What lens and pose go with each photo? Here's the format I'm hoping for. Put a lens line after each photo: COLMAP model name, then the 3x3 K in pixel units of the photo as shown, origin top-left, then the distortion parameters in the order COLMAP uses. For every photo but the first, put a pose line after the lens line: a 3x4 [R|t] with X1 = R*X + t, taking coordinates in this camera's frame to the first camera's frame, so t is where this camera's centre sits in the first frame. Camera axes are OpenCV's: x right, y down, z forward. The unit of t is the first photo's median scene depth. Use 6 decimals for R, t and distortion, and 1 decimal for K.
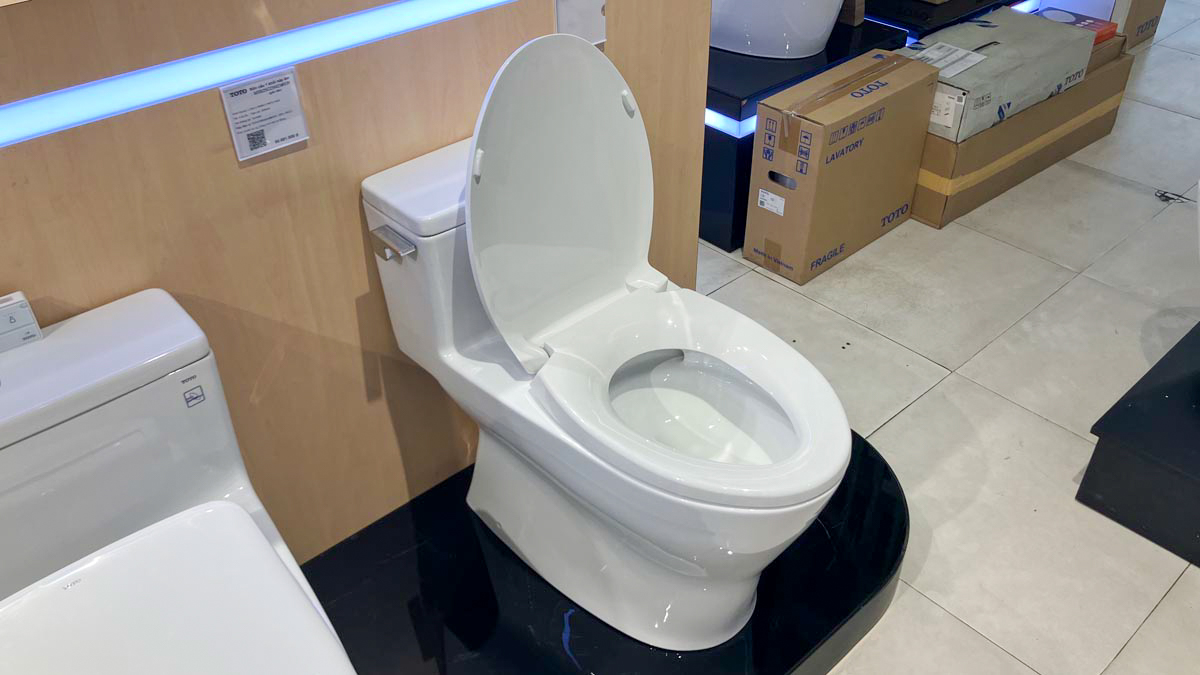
lens RADIAL K [[1008.4, 0, 606.4], [0, 1008.4, 326.9], [0, 0, 1]] dist [0.009942, -0.008919]
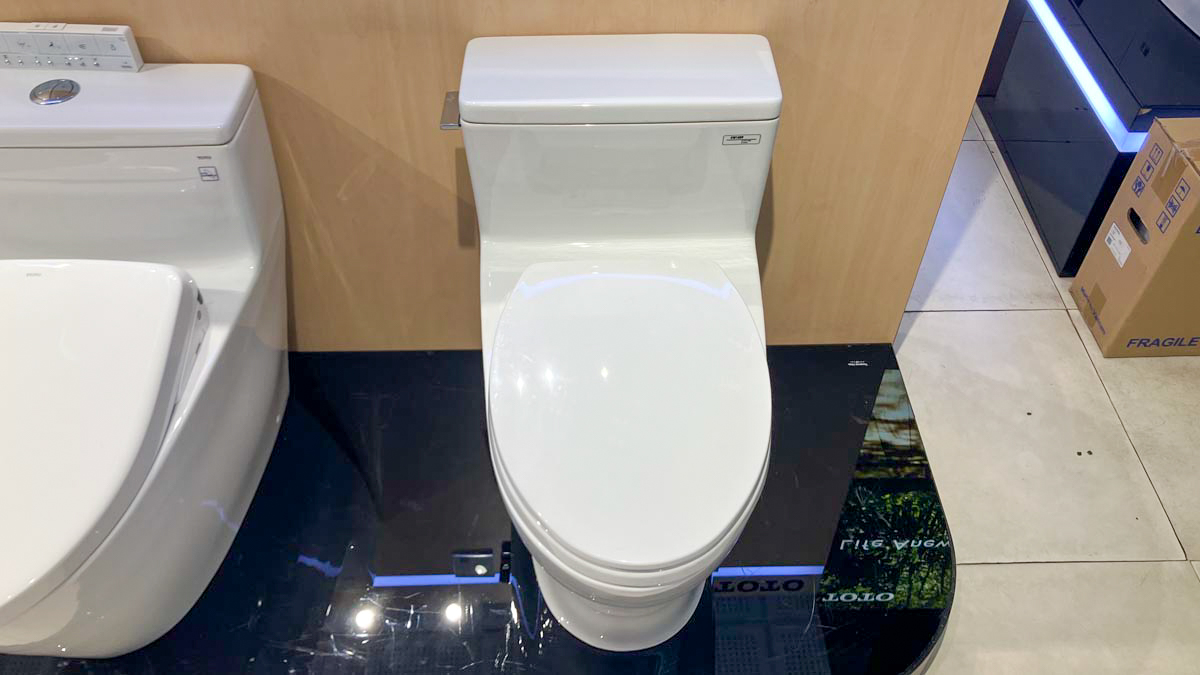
lens RADIAL K [[1008.4, 0, 605.7], [0, 1008.4, 330.6], [0, 0, 1]] dist [0.009942, -0.008919]
pose [[0.757410, 0.491578, -0.429746, 0.244142], [-0.400782, 0.869608, 0.288367, -0.140017], [0.515465, -0.046178, 0.855665, 0.140377]]
